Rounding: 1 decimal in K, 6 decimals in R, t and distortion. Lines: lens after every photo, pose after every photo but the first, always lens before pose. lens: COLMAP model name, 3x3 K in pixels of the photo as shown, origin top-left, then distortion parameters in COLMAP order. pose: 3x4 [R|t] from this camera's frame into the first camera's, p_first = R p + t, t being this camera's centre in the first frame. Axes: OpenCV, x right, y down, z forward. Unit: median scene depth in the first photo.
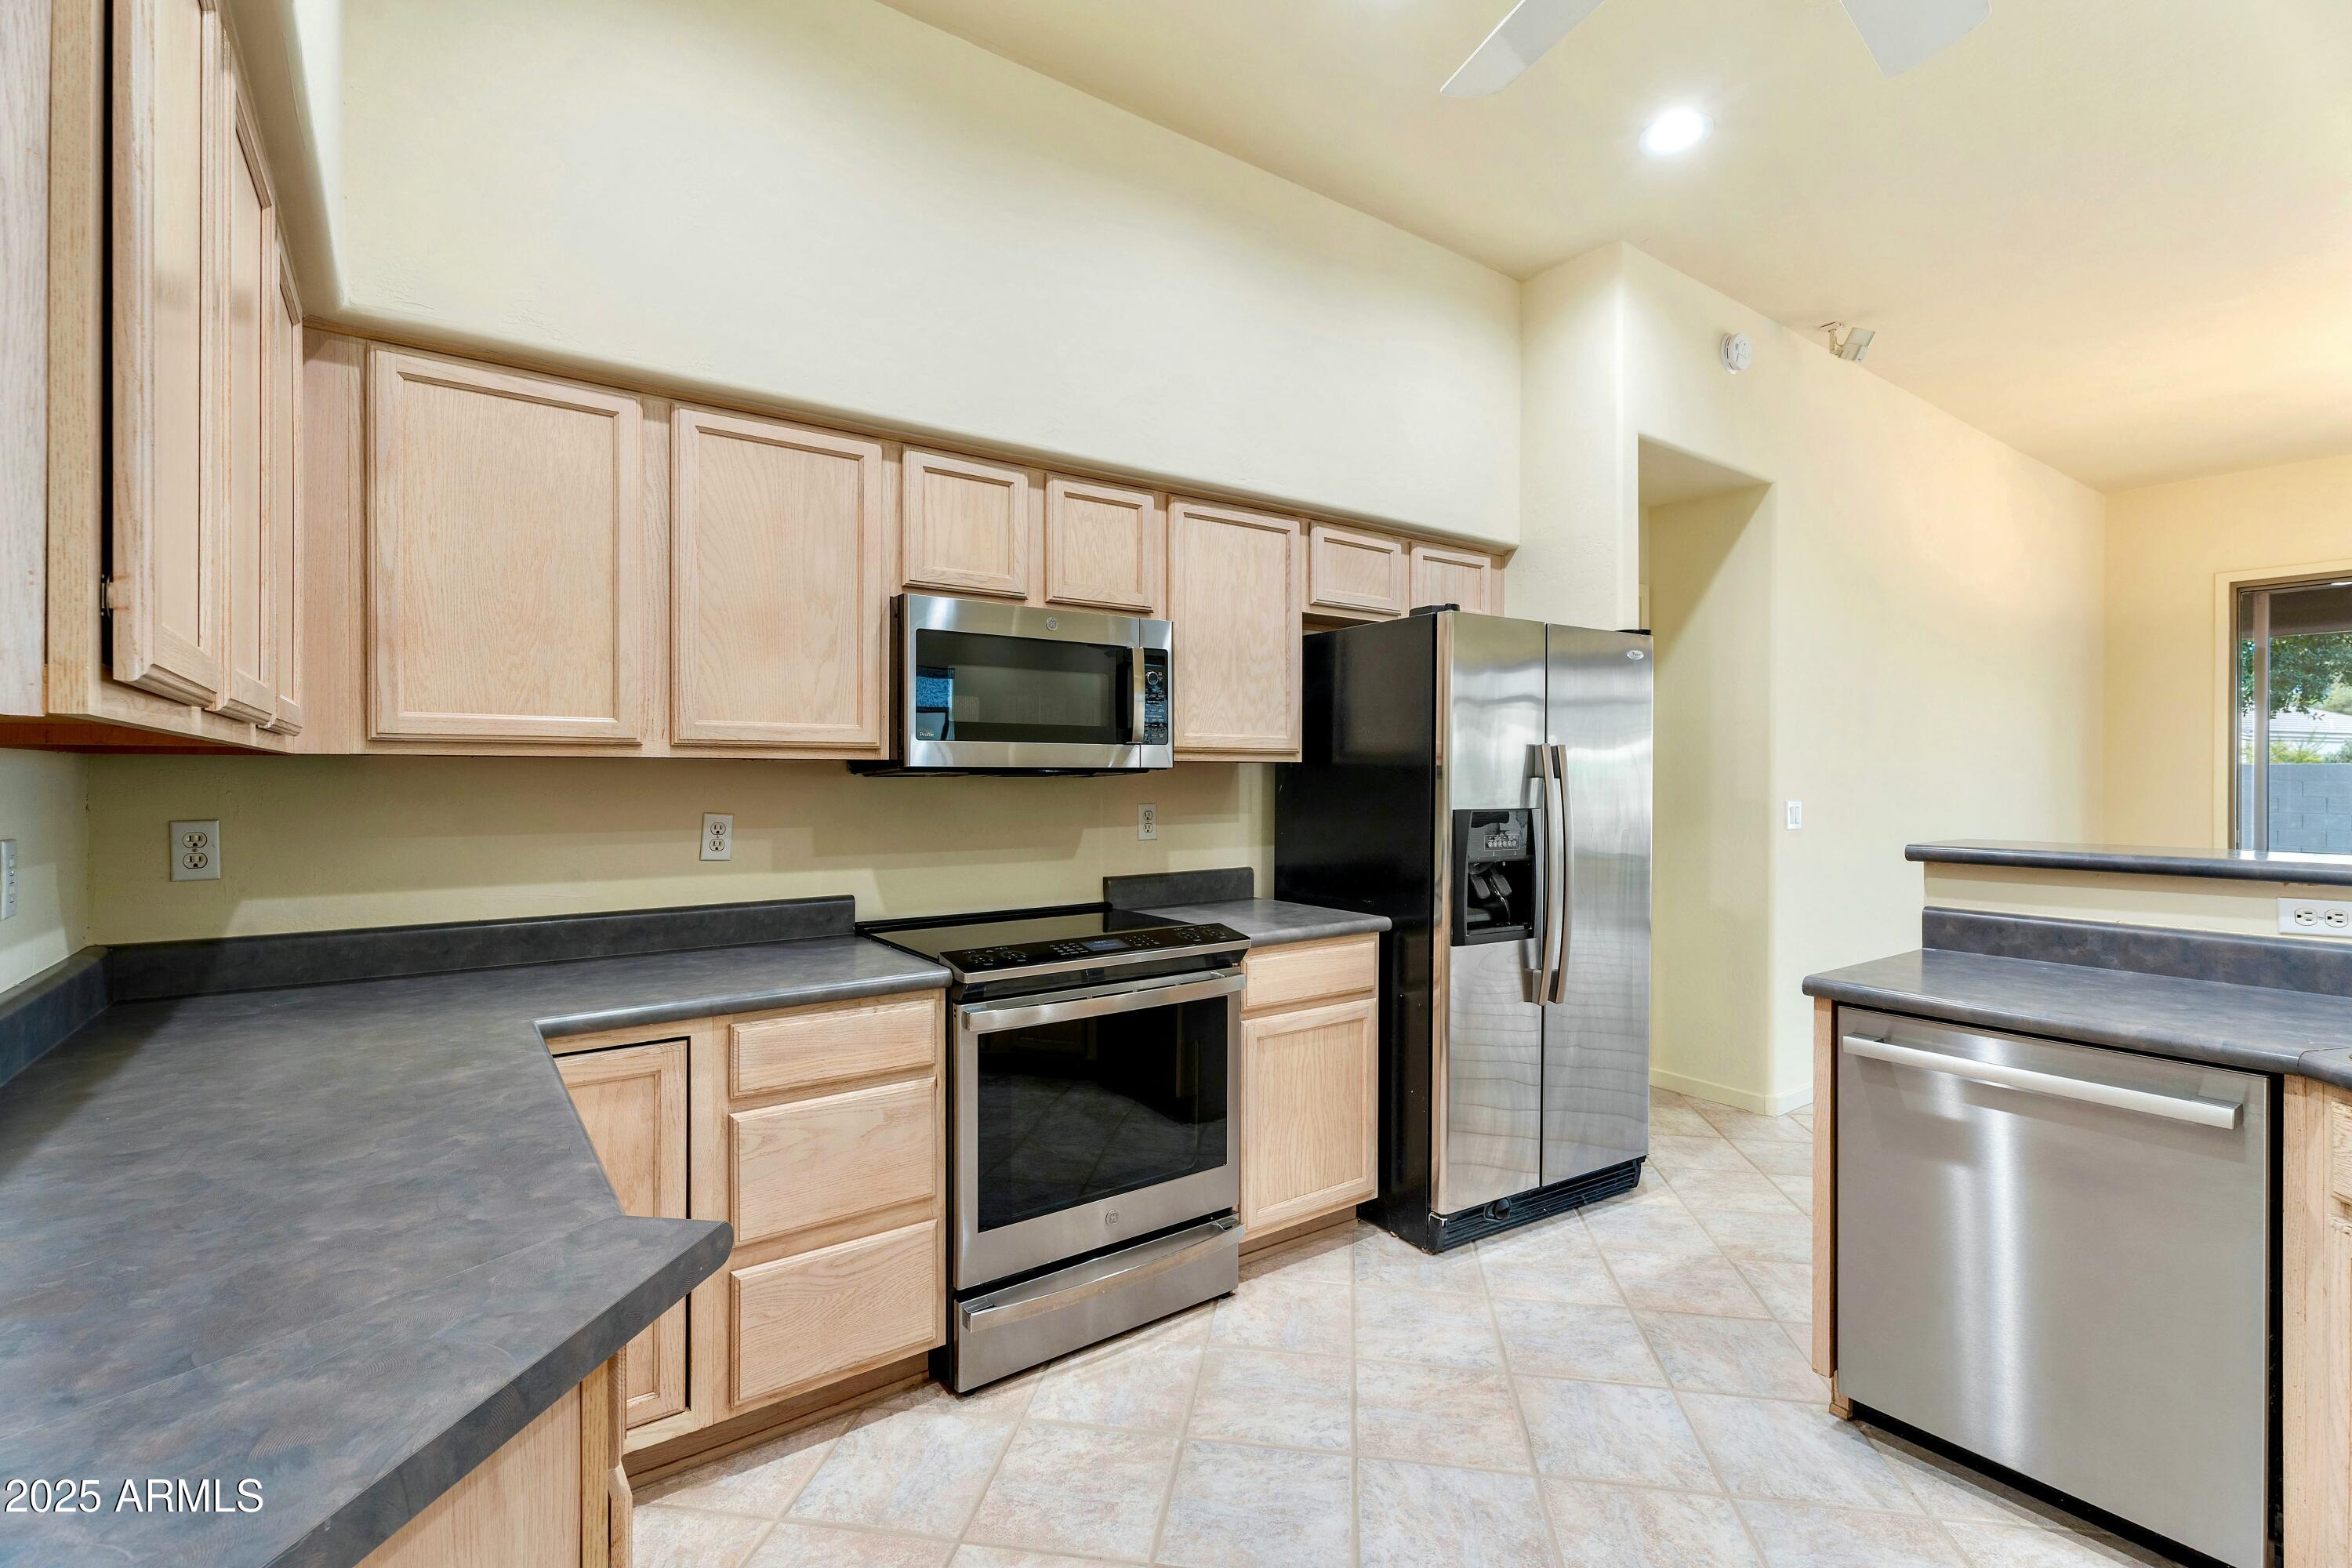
lens RADIAL K [[1037.7, 0, 1165.8], [0, 1037.7, 777.2], [0, 0, 1]] dist [0.000775, -0.000275]
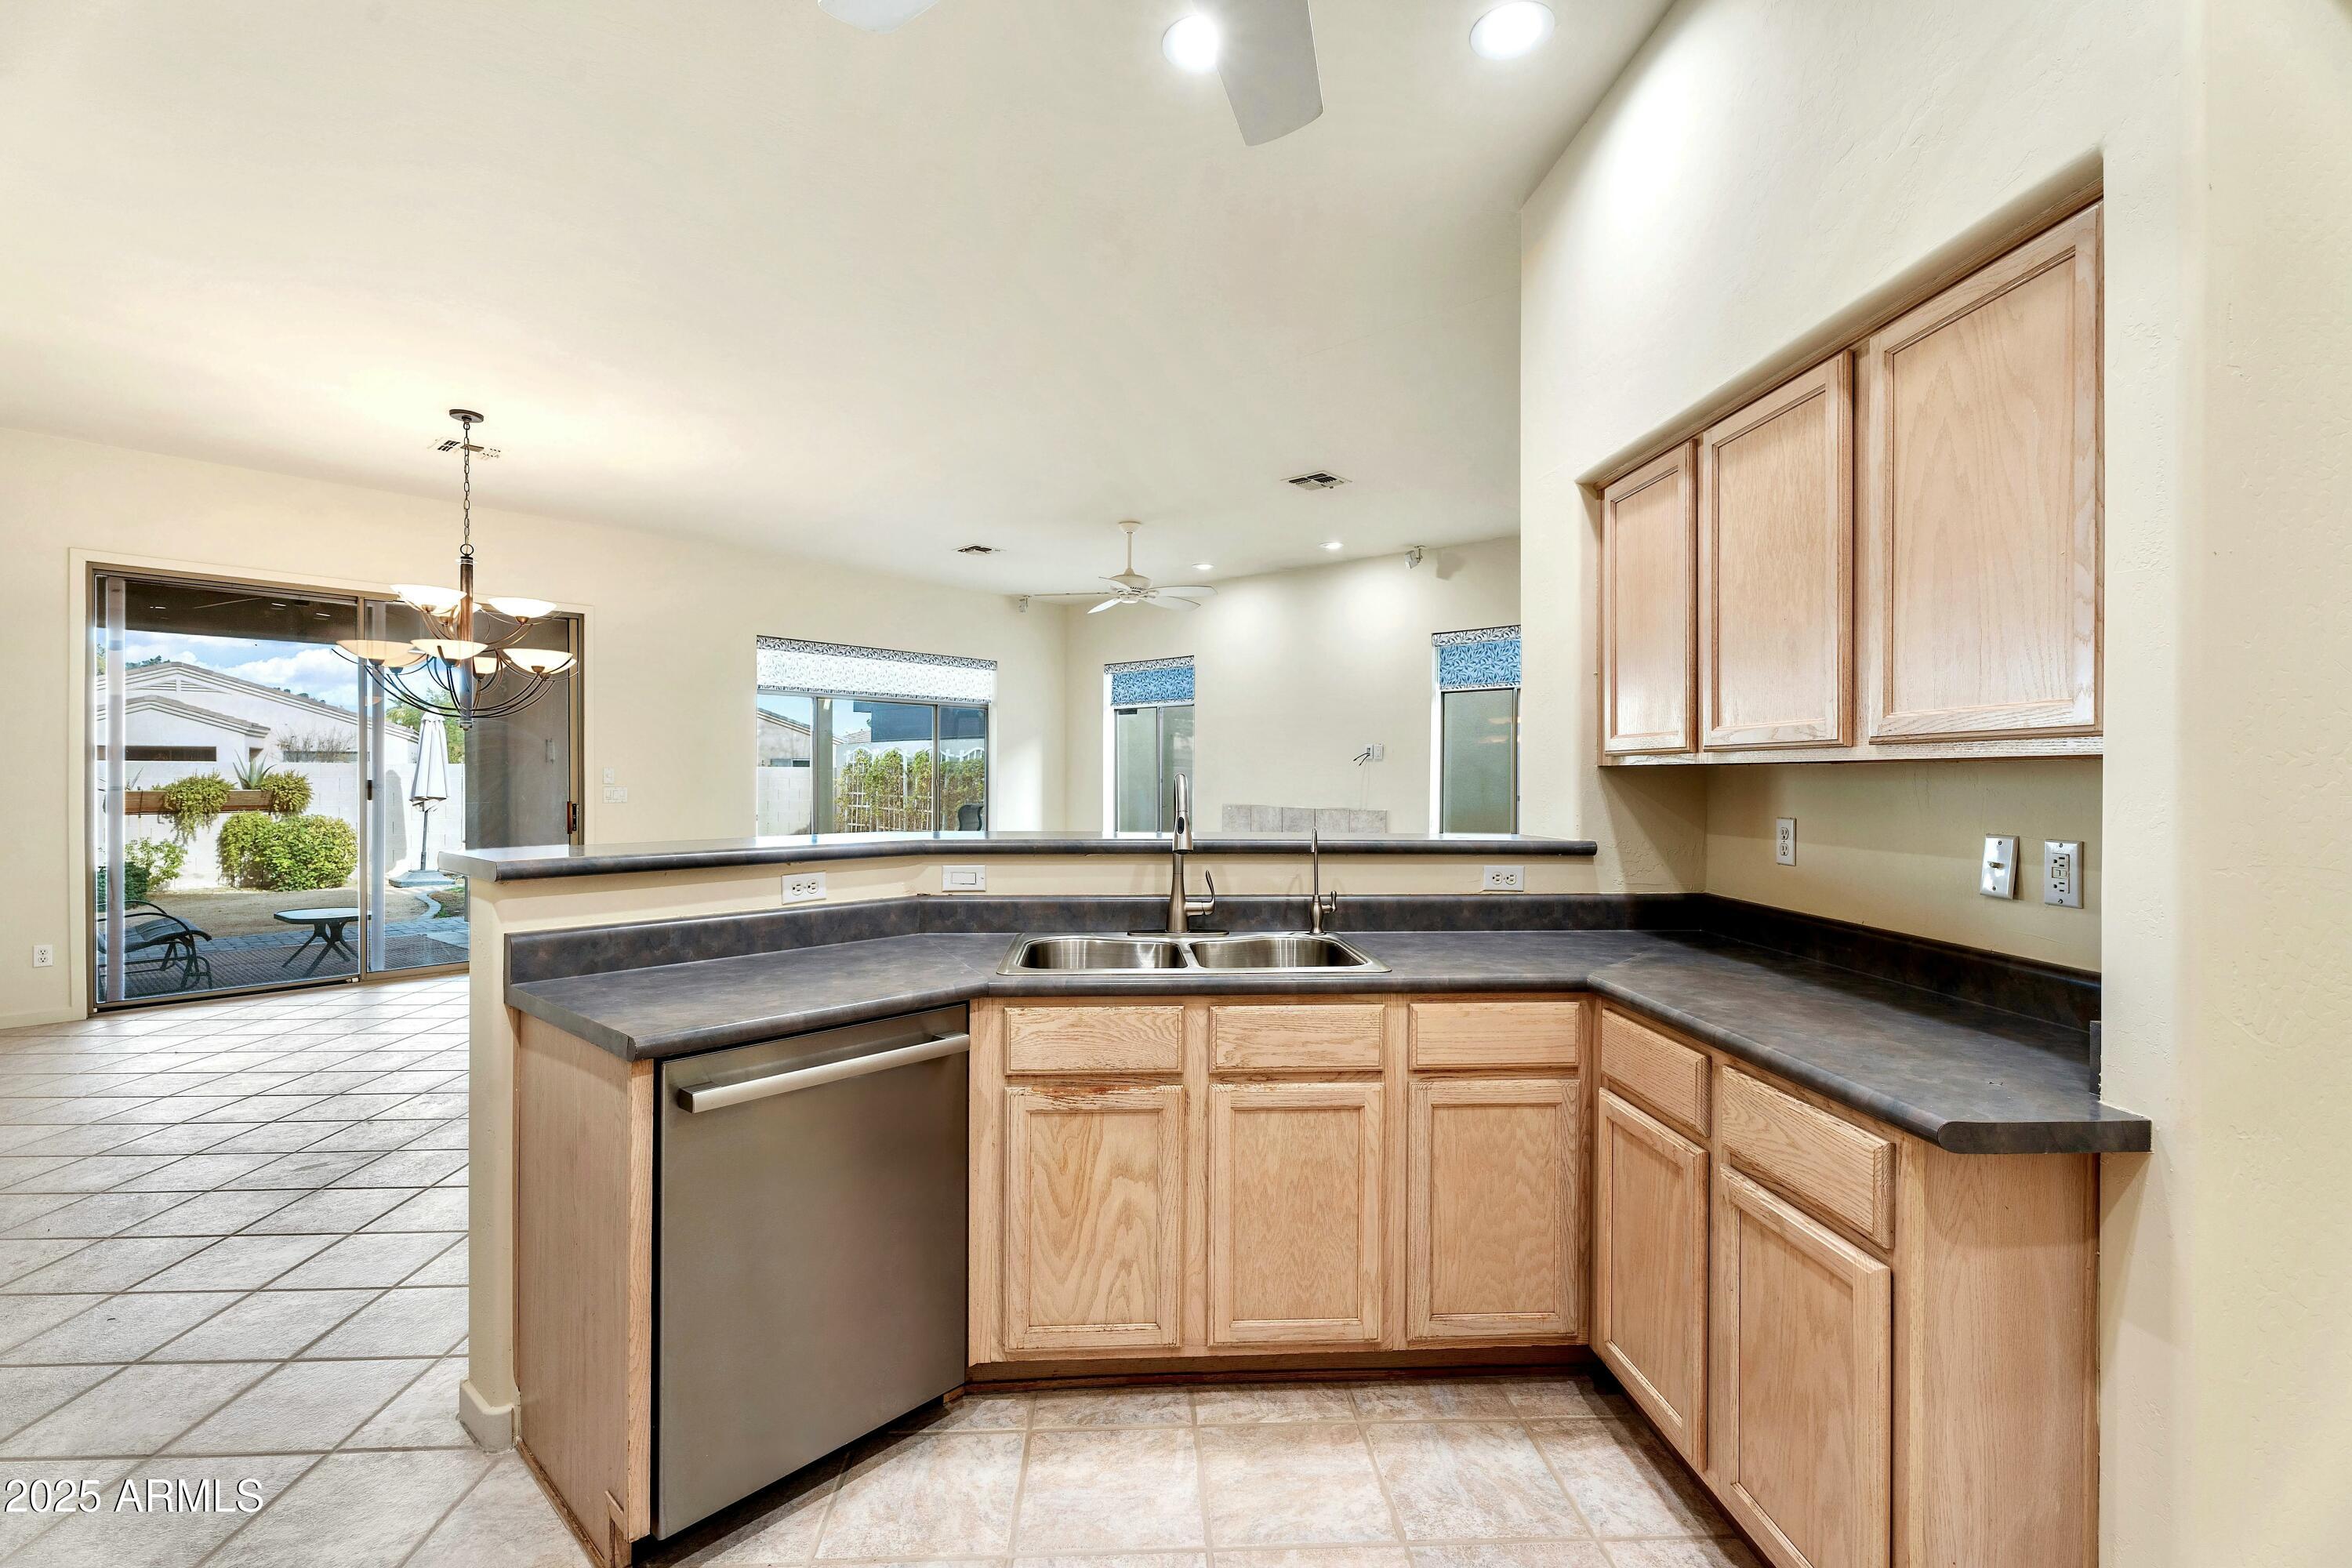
lens RADIAL K [[1037.7, 0, 1173.8], [0, 1037.7, 786.6], [0, 0, 1]] dist [0.000775, -0.000275]
pose [[-0.223377, -0.010610, 0.974674, -0.162344], [-0.003230, 0.999943, 0.010145, -0.002443], [-0.974727, -0.000882, -0.223399, 0.578969]]
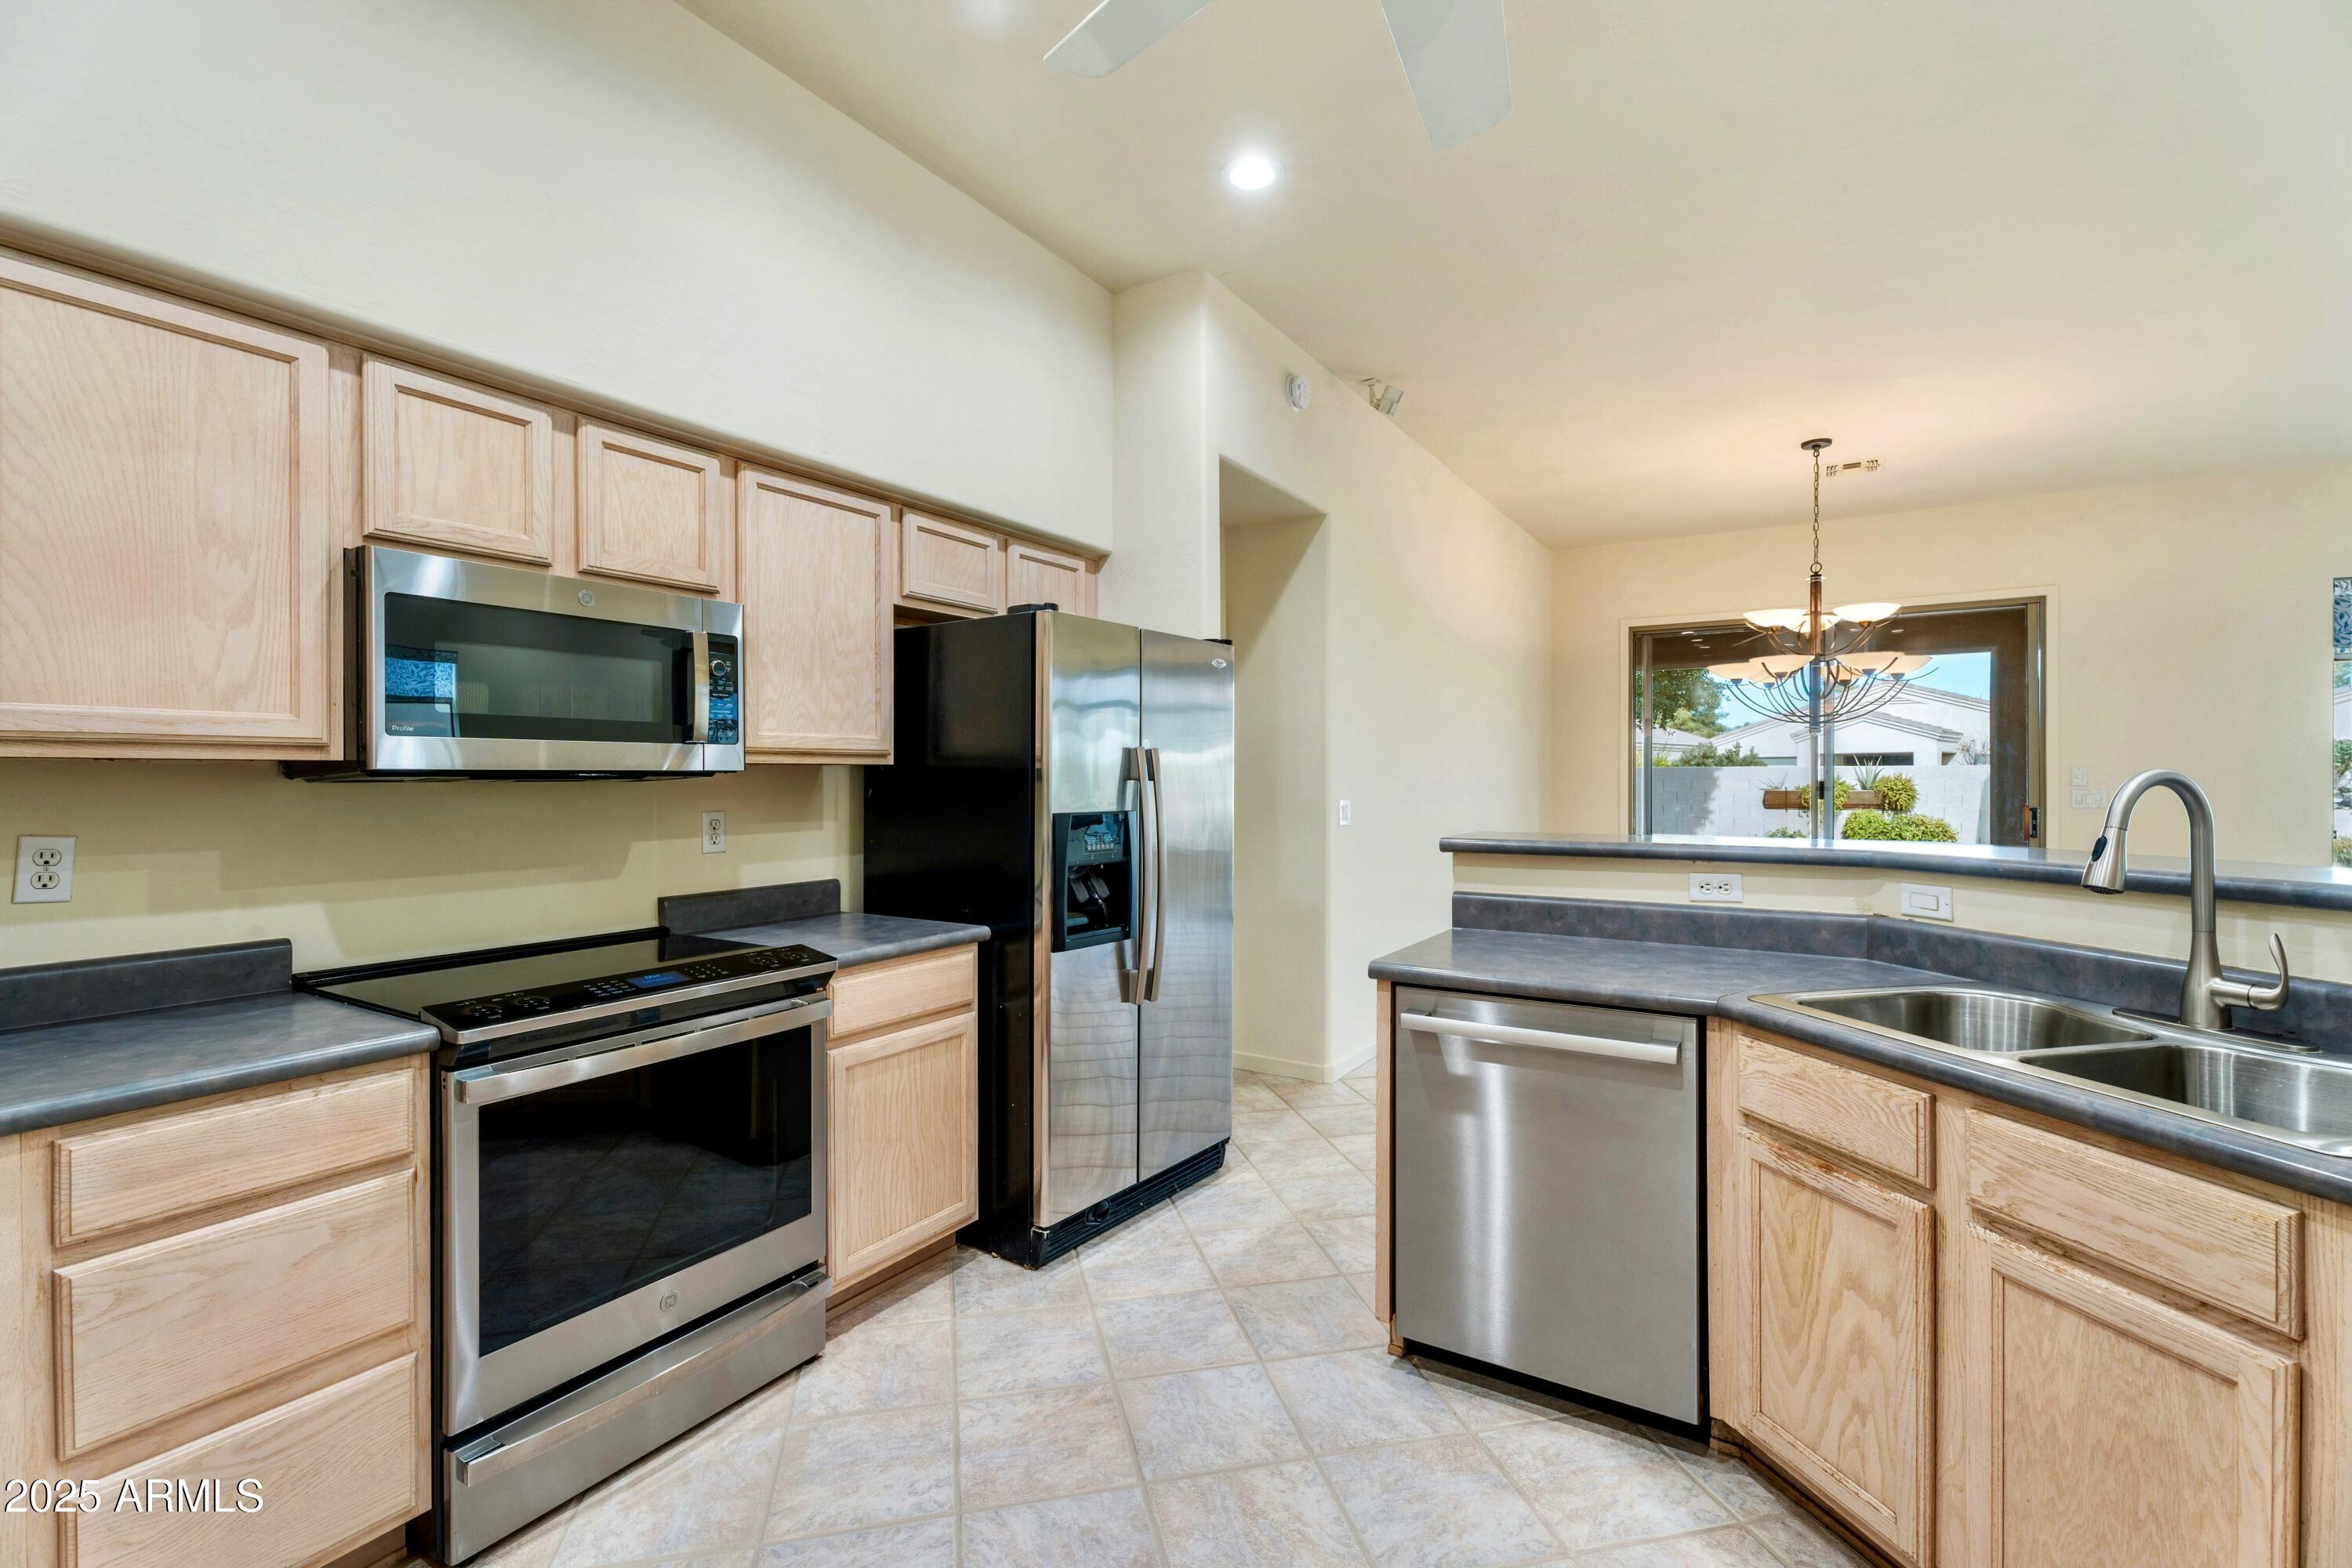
lens RADIAL K [[1037.7, 0, 1174.2], [0, 1037.7, 782.0], [0, 0, 1]] dist [0.000775, -0.000275]
pose [[0.922371, -0.004784, 0.386275, 0.003479], [0.003974, 0.999988, 0.002896, -0.000639], [-0.386284, -0.001136, 0.922379, 0.053417]]
